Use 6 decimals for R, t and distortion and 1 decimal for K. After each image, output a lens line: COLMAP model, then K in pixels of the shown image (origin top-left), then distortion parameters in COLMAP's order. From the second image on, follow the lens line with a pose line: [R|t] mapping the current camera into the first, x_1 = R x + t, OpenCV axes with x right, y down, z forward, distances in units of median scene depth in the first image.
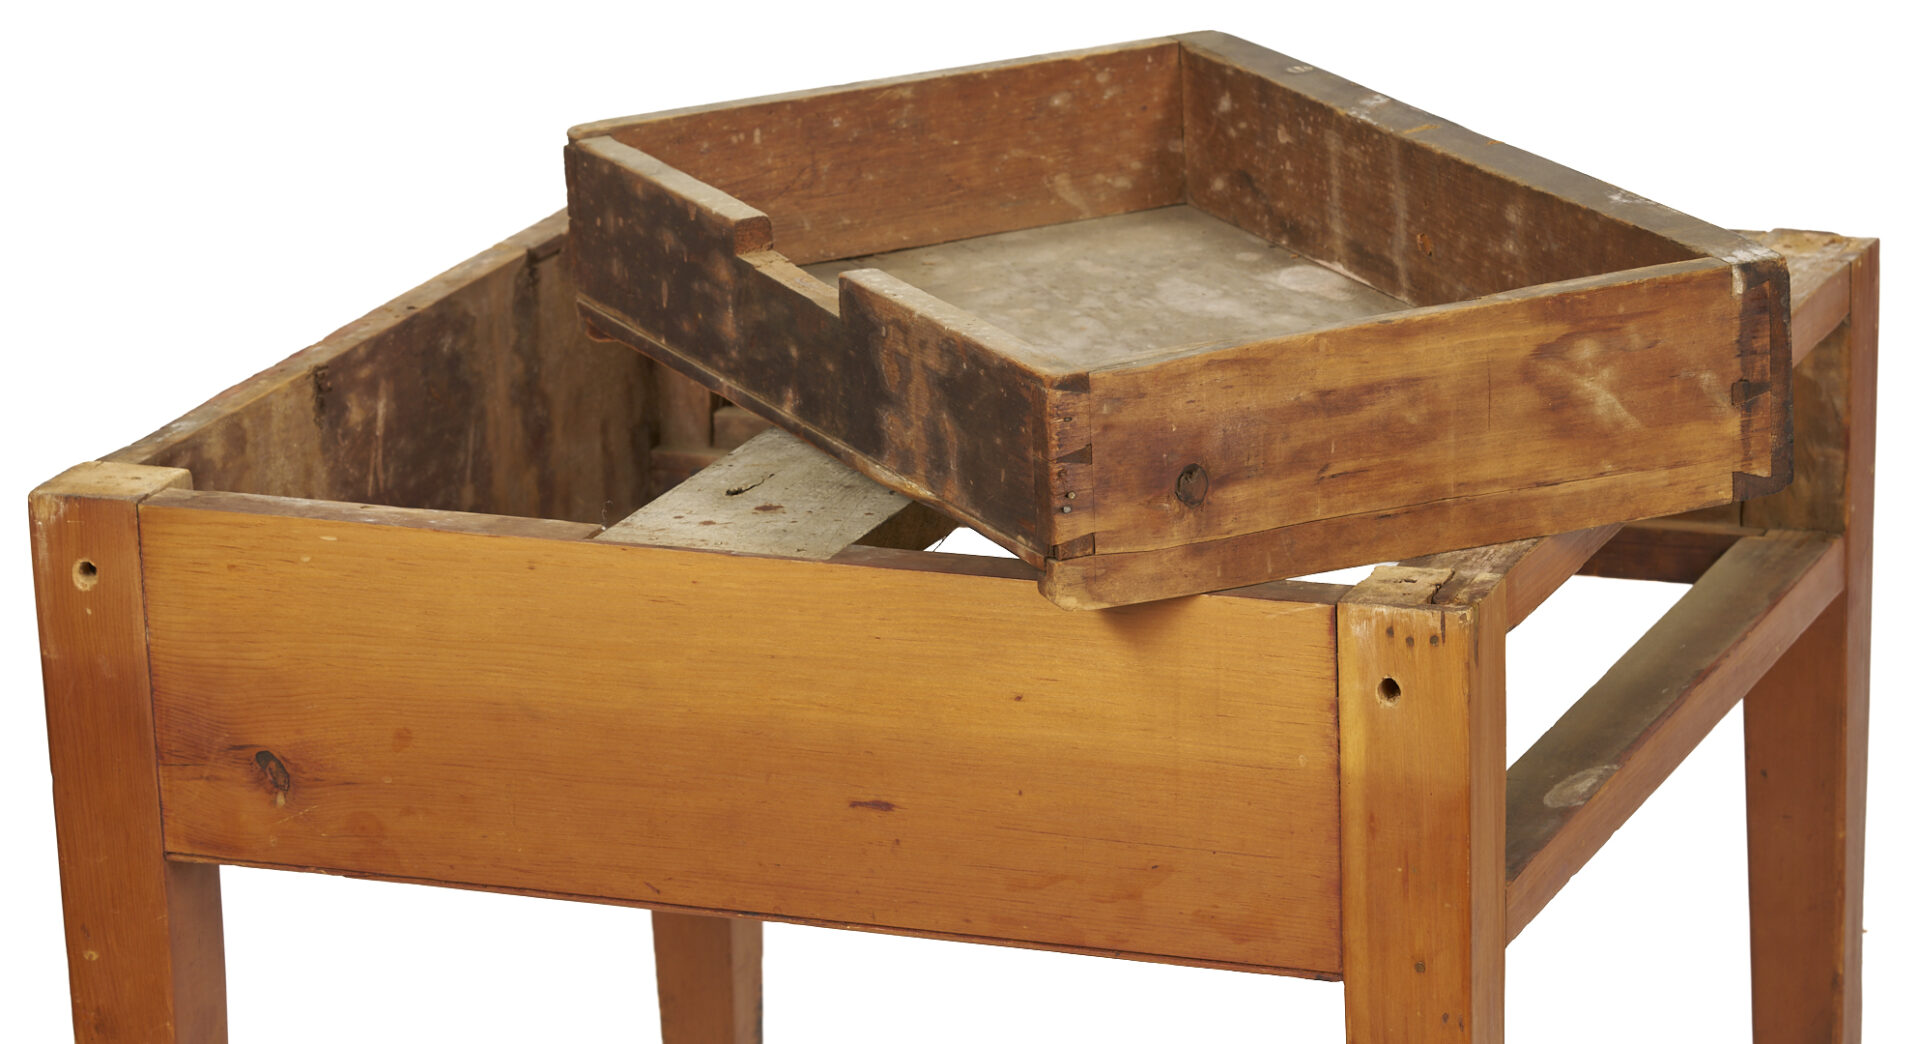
lens RADIAL K [[6852.2, 0, 958.6], [0, 6852.2, 524.8], [0, 0, 1]] dist [-0.194731, 0.000000]
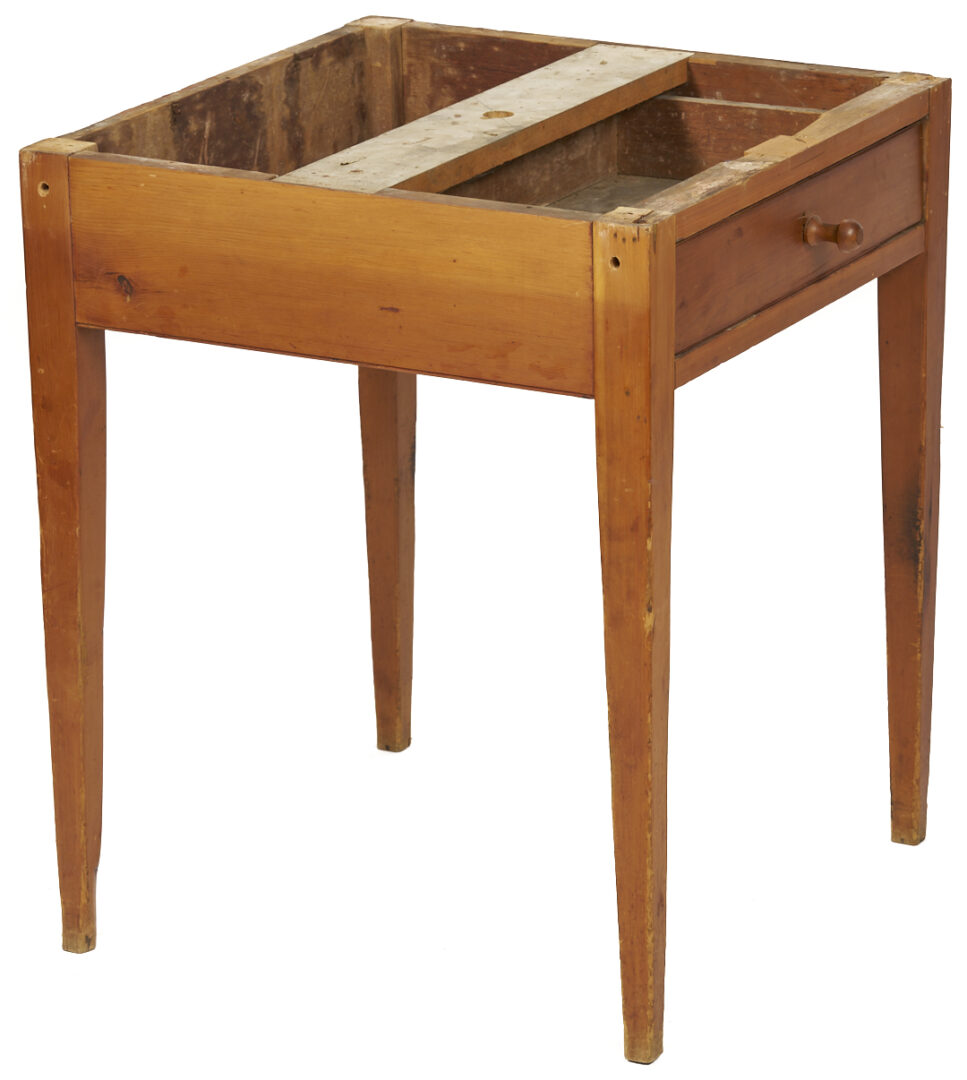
lens RADIAL K [[4969.4, 0, 484.2], [0, 4969.4, 540.2], [0, 0, 1]] dist [-0.148958, 0.000000]
pose [[0.992905, 0.056485, -0.104639, 0.177477], [-0.052315, 0.997740, 0.042176, 0.044288], [0.106784, -0.036403, 0.993616, -0.529068]]
